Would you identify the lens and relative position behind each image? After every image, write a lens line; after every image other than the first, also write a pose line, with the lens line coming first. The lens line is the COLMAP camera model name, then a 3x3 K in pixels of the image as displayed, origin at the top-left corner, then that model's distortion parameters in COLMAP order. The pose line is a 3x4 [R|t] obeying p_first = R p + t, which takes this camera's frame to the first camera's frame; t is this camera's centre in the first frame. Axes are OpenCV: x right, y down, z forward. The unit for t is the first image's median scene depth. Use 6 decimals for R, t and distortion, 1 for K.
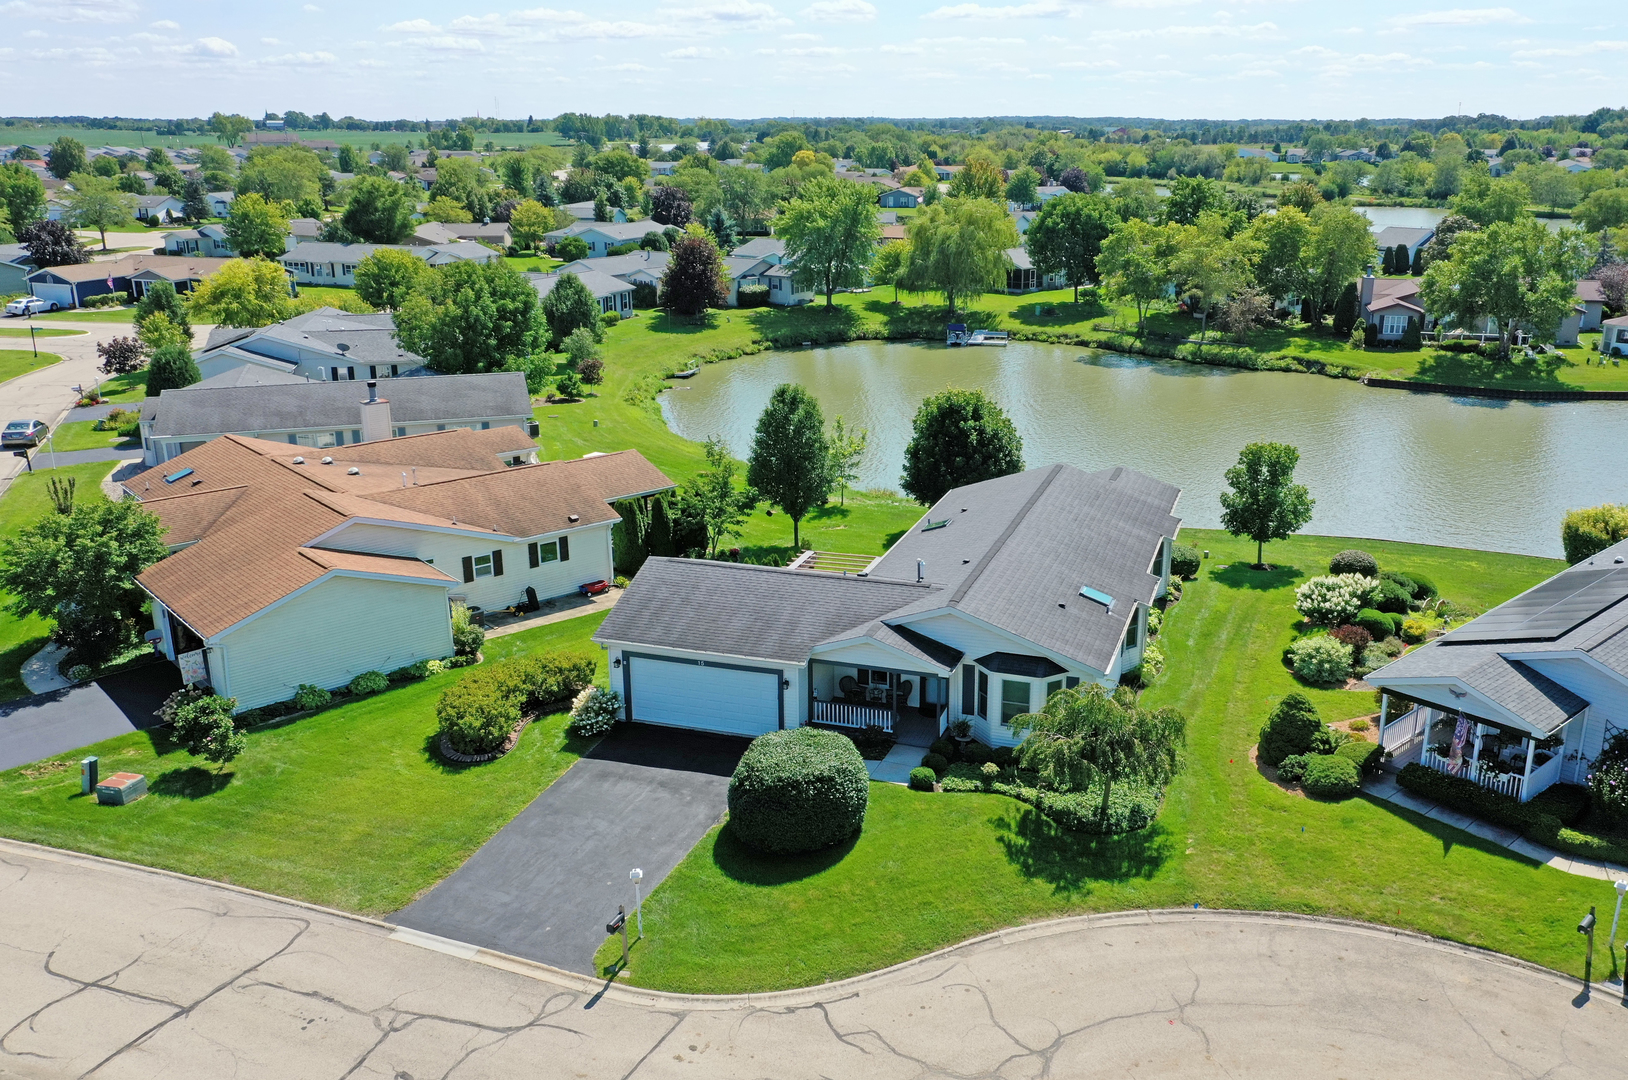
lens RADIAL K [[1355.7, 0, 858.4], [0, 1355.7, 558.9], [0, 0, 1]] dist [0.004511, -0.012951]
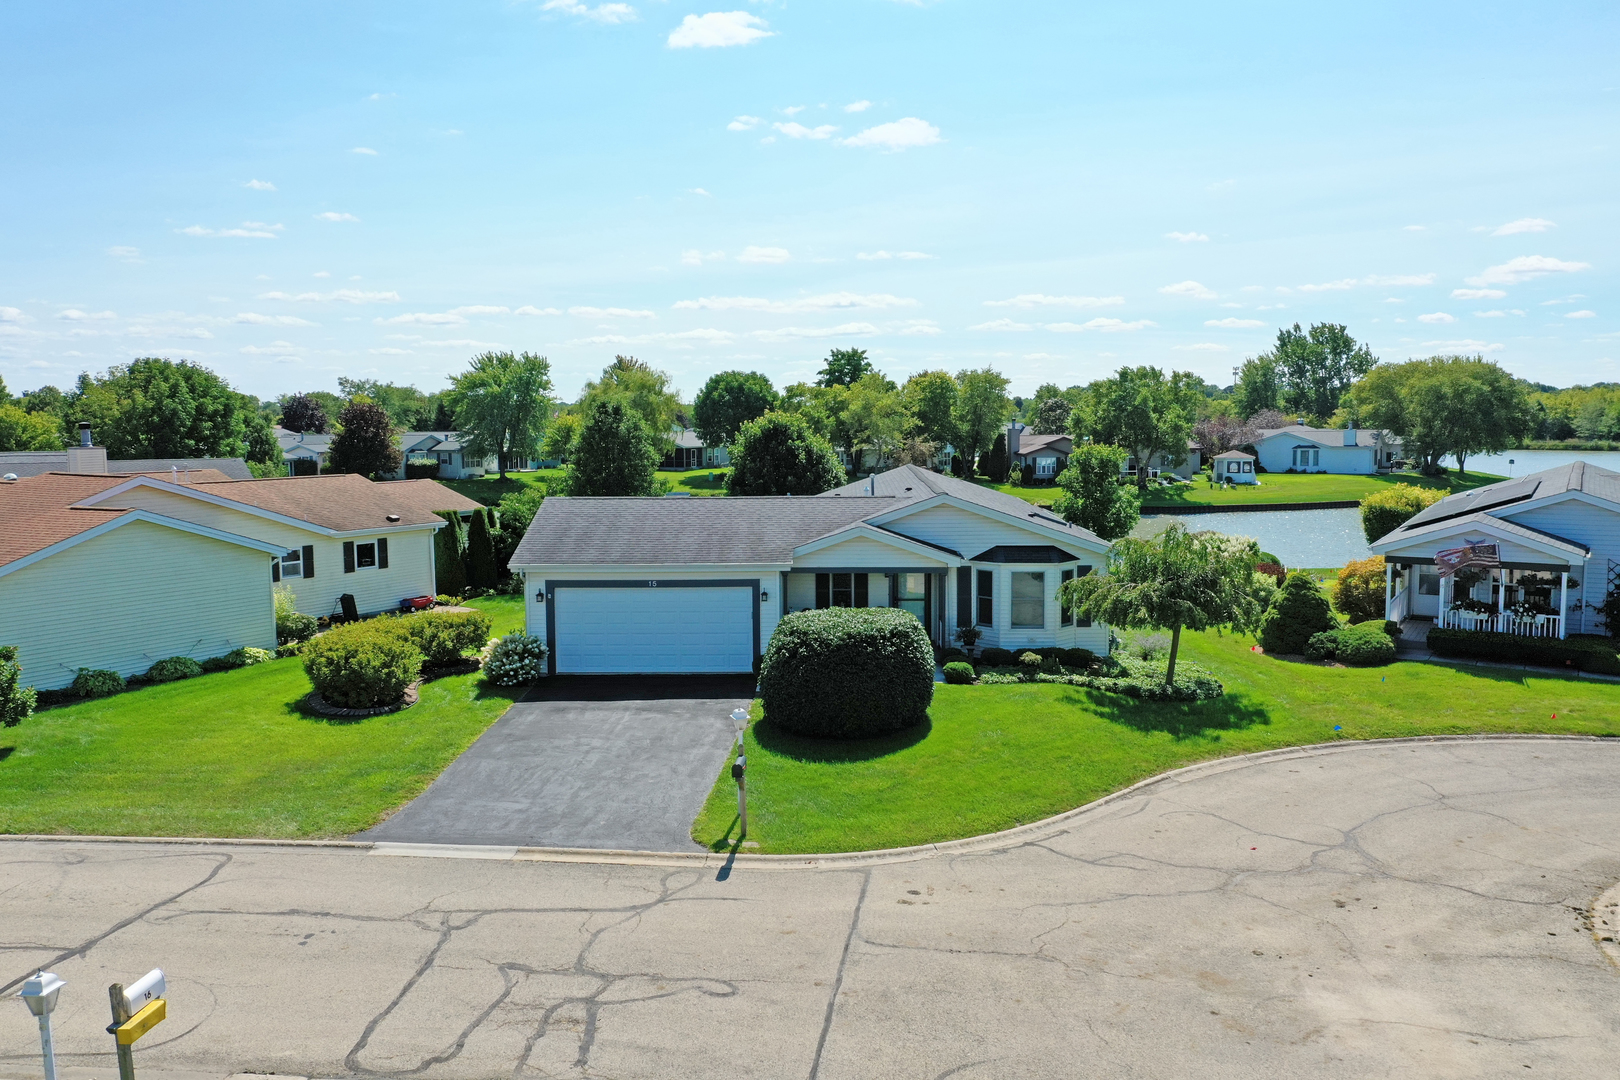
lens RADIAL K [[1272.9, 0, 805.4], [0, 1272.9, 544.6], [0, 0, 1]] dist [0.015524, -0.026442]
pose [[0.960182, -0.033516, 0.277356, -0.245388], [0.089494, 0.977362, -0.191714, 0.214191], [-0.264652, 0.208902, 0.941445, 0.252429]]
